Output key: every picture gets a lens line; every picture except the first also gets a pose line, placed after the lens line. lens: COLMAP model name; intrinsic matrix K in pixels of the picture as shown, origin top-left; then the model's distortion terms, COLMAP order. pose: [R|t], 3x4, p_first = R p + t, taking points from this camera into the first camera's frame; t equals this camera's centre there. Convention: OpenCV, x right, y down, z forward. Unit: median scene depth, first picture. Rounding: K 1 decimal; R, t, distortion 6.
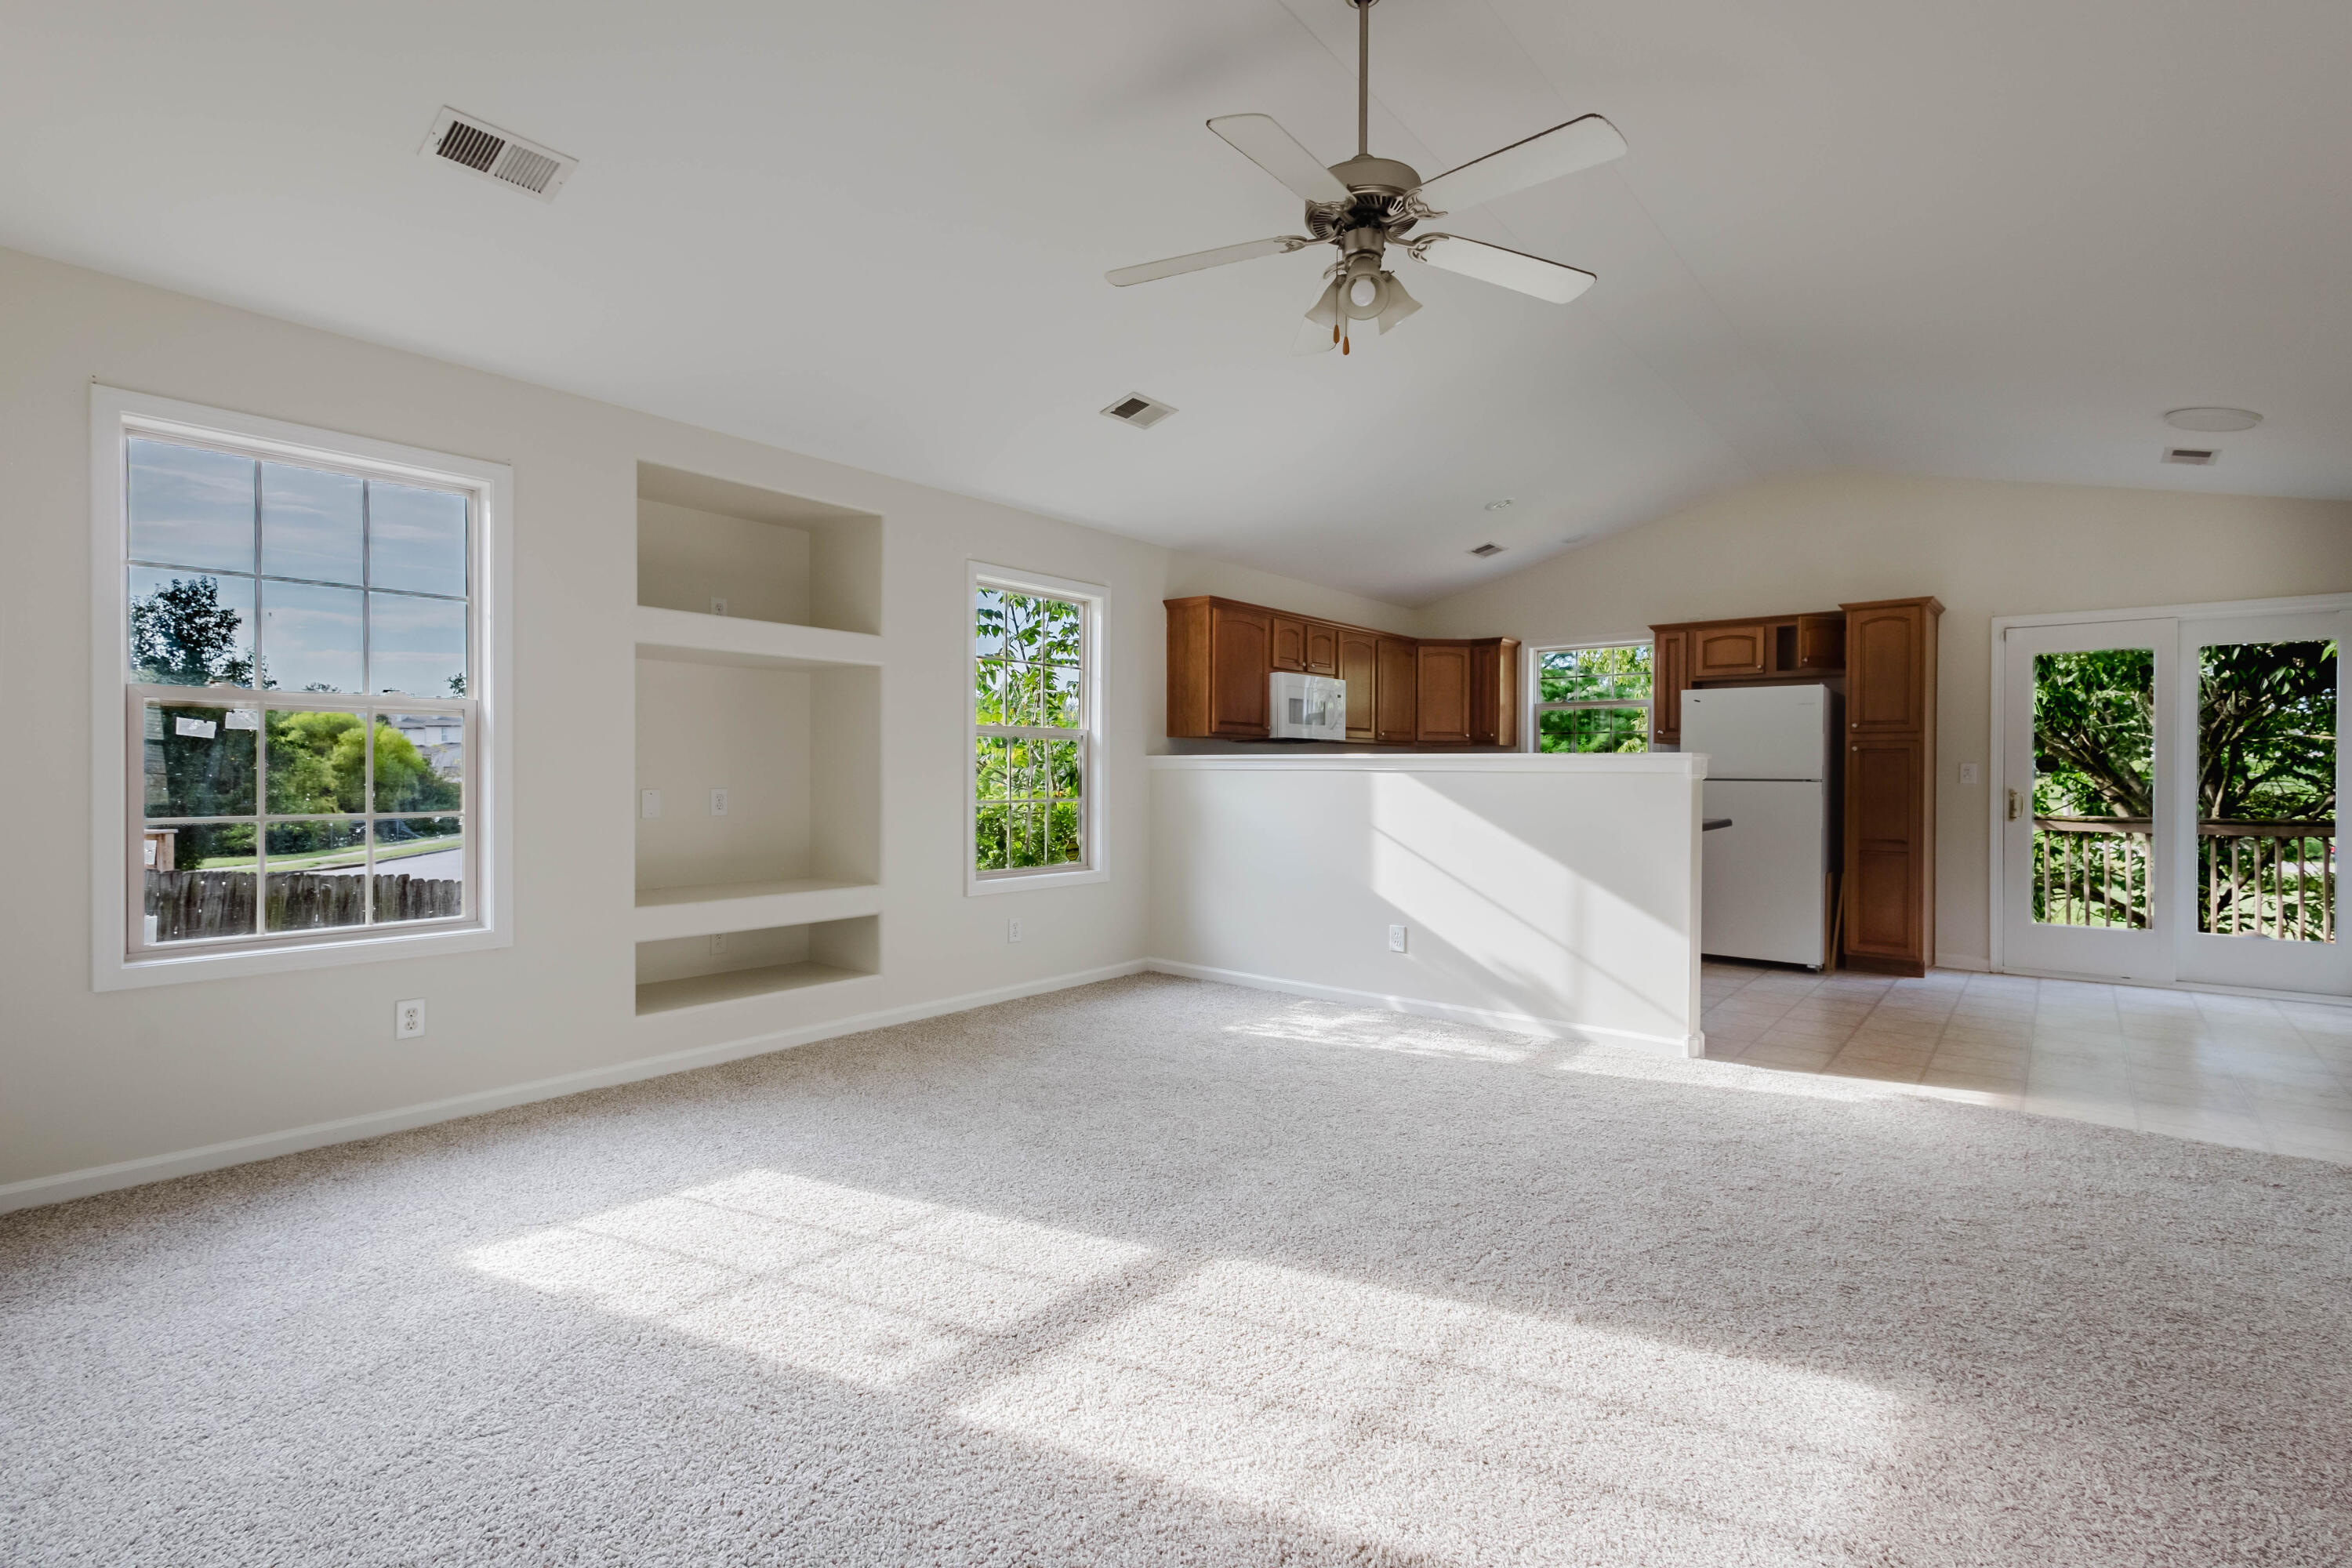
lens RADIAL K [[1070.8, 0, 1176.0], [0, 1070.8, 784.0], [0, 0, 1]] dist [0.010166, 0.000056]
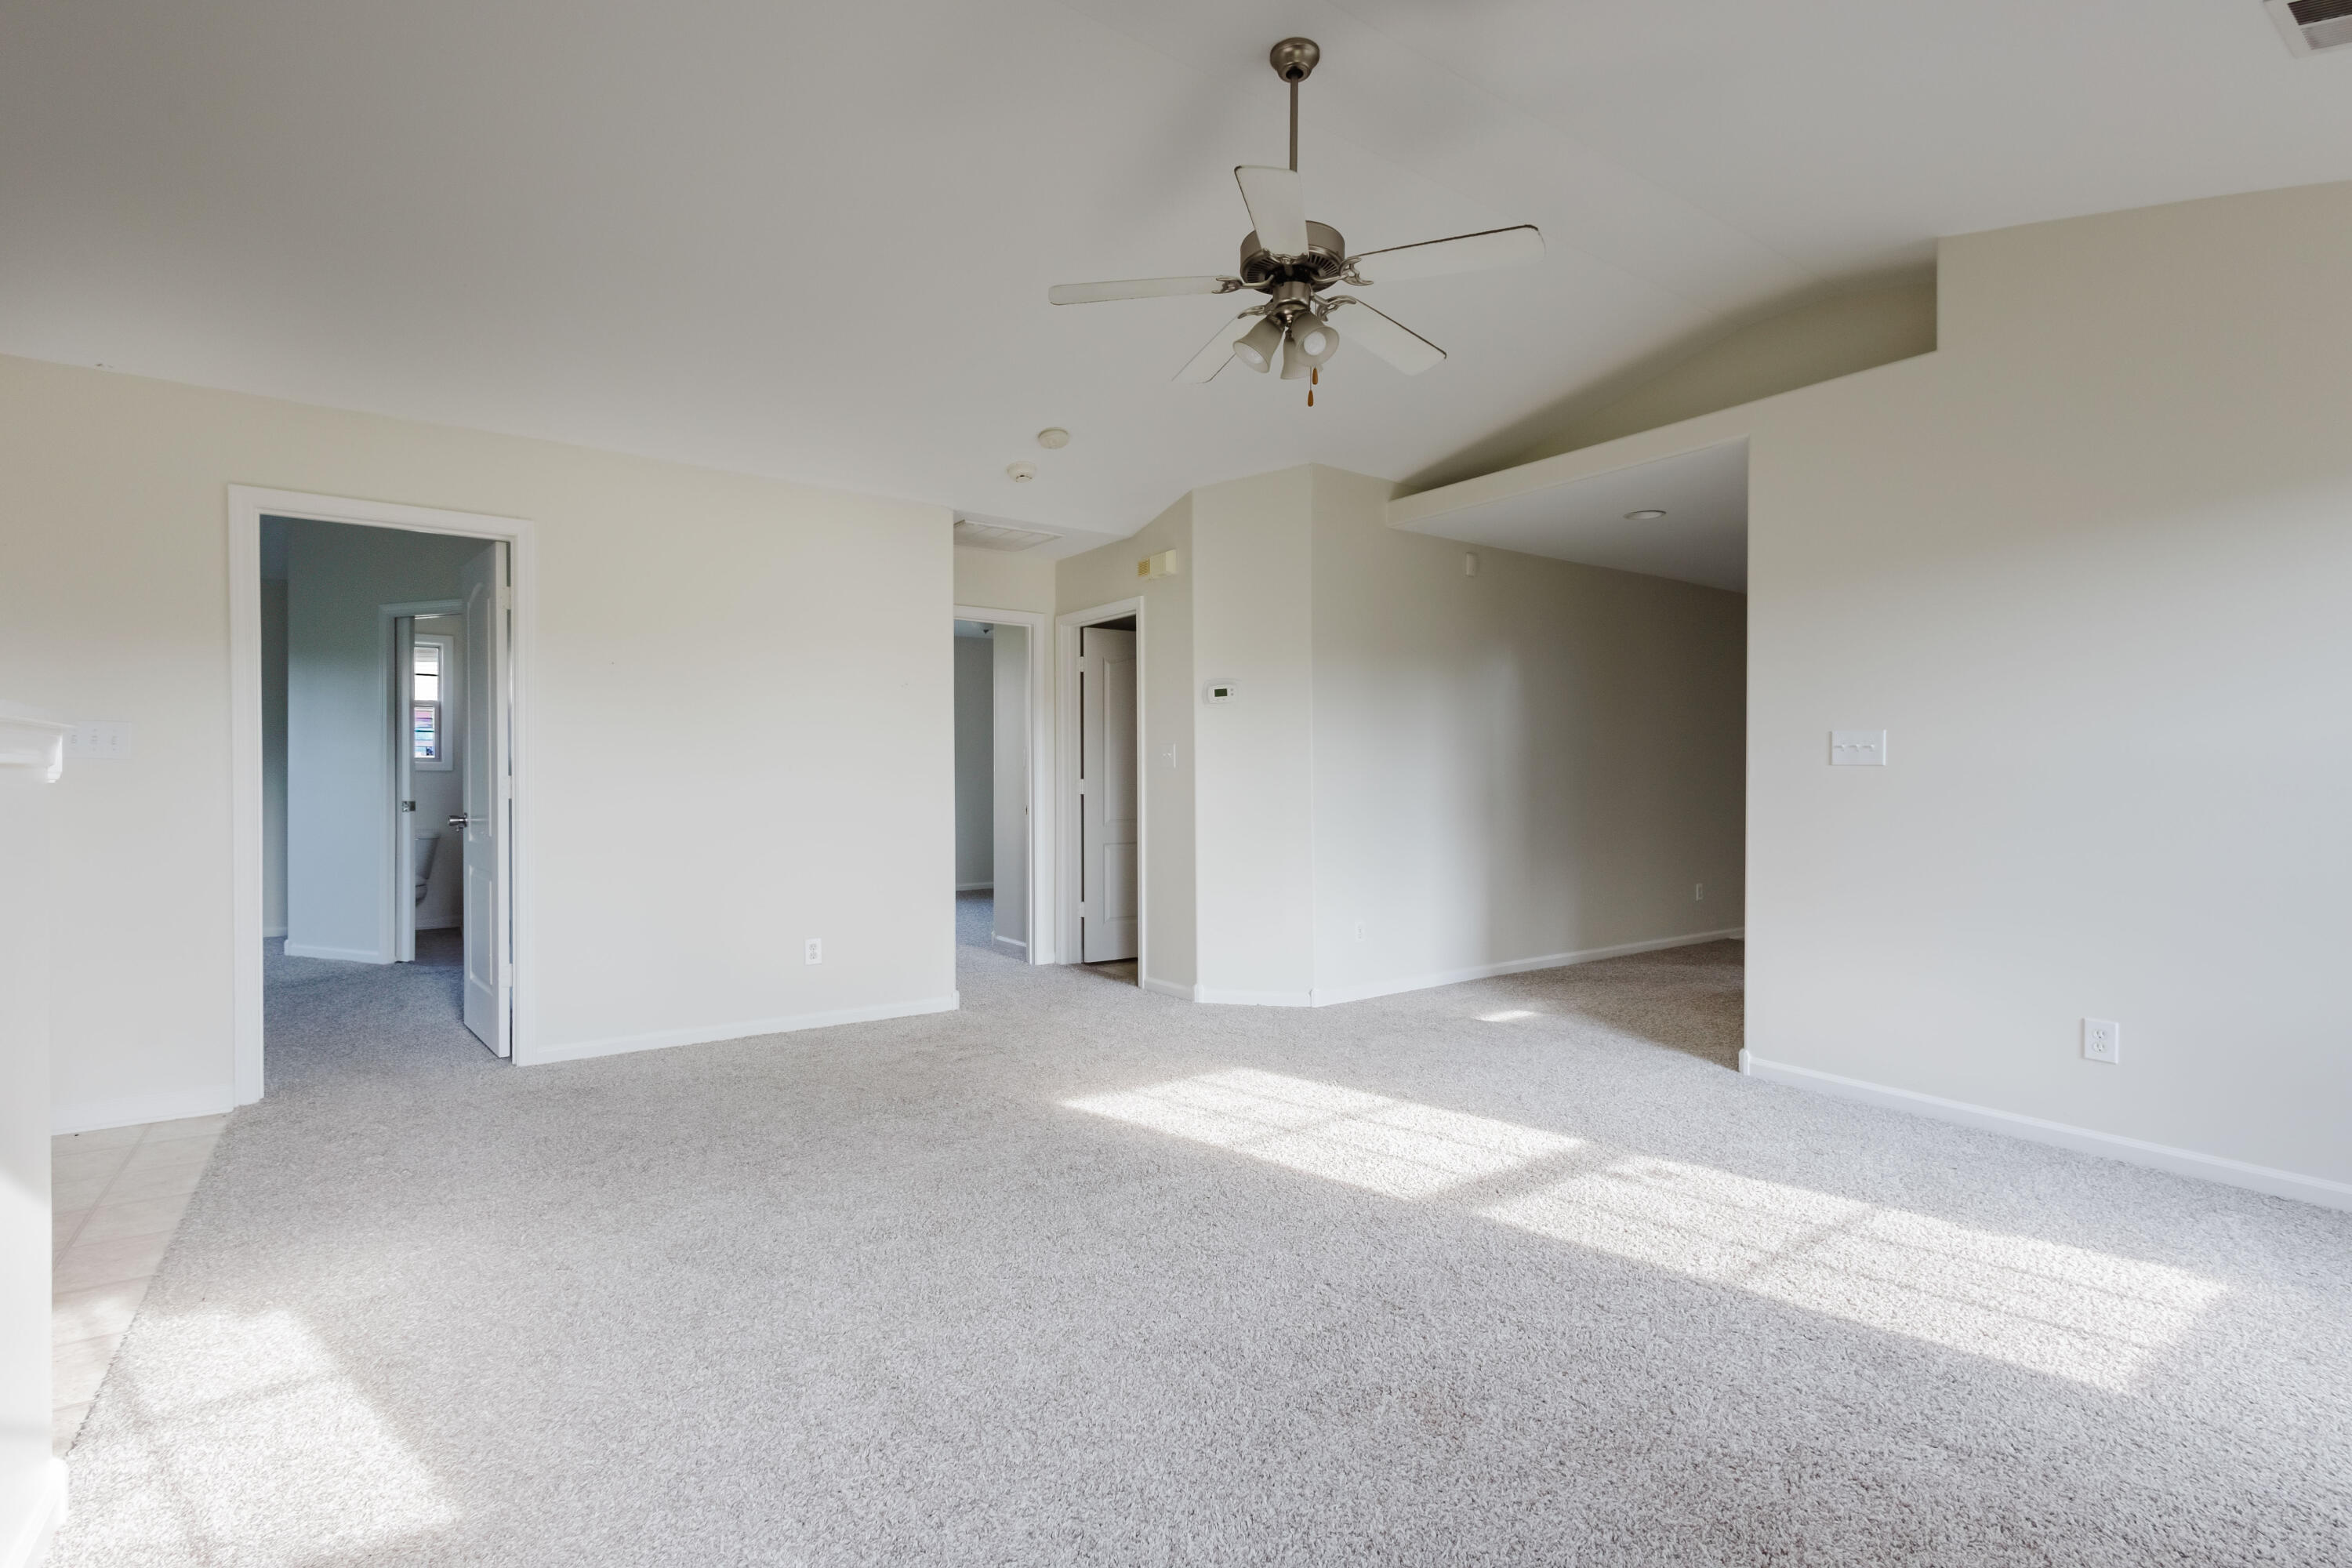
lens RADIAL K [[1071.0, 0, 1156.2], [0, 1071.0, 784.4], [0, 0, 1]] dist [0.002725, 0.000007]
pose [[-0.962088, -0.008519, 0.272607, 0.001361], [-0.004710, 0.999882, 0.014623, -0.009120], [-0.272700, 0.012785, -0.962014, 0.900933]]
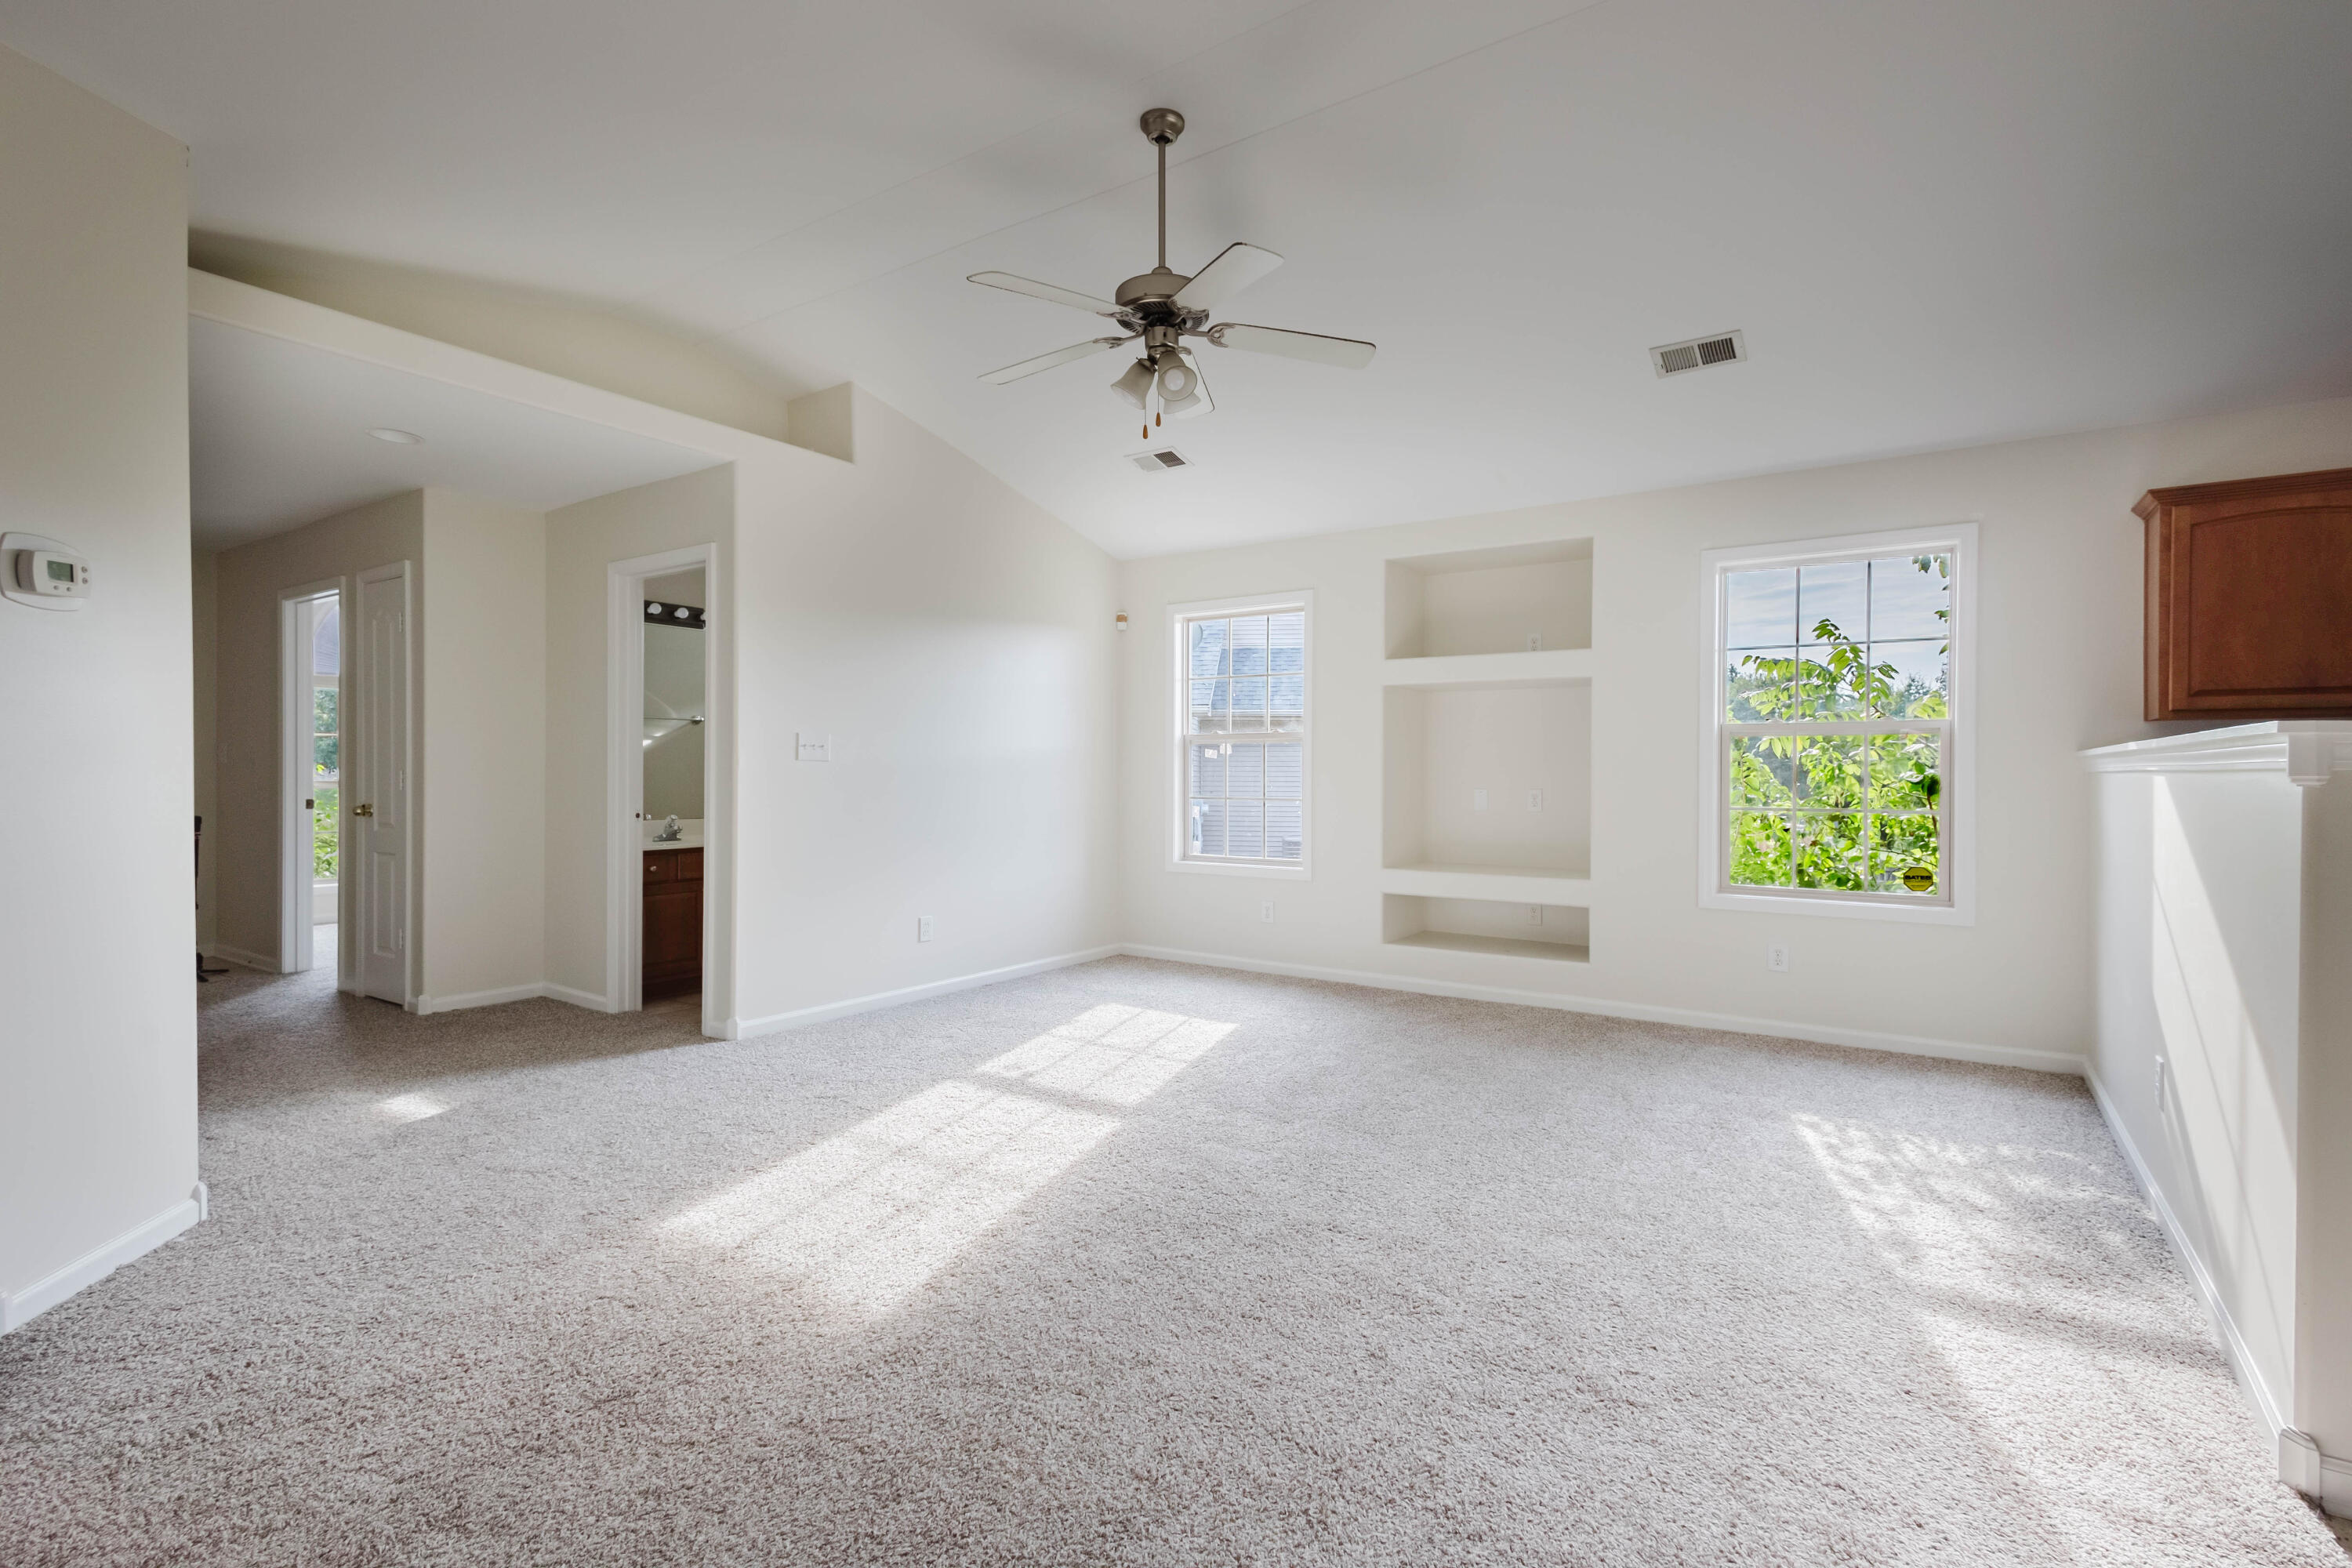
lens RADIAL K [[1082.9, 0, 1183.8], [0, 1082.9, 778.5], [0, 0, 1]] dist [0.008846, -0.000102]
pose [[0.093801, 0.003140, -0.995586, 0.604907], [-0.010385, 0.999944, 0.002175, -0.004516], [0.995537, 0.010135, 0.093828, 0.389039]]
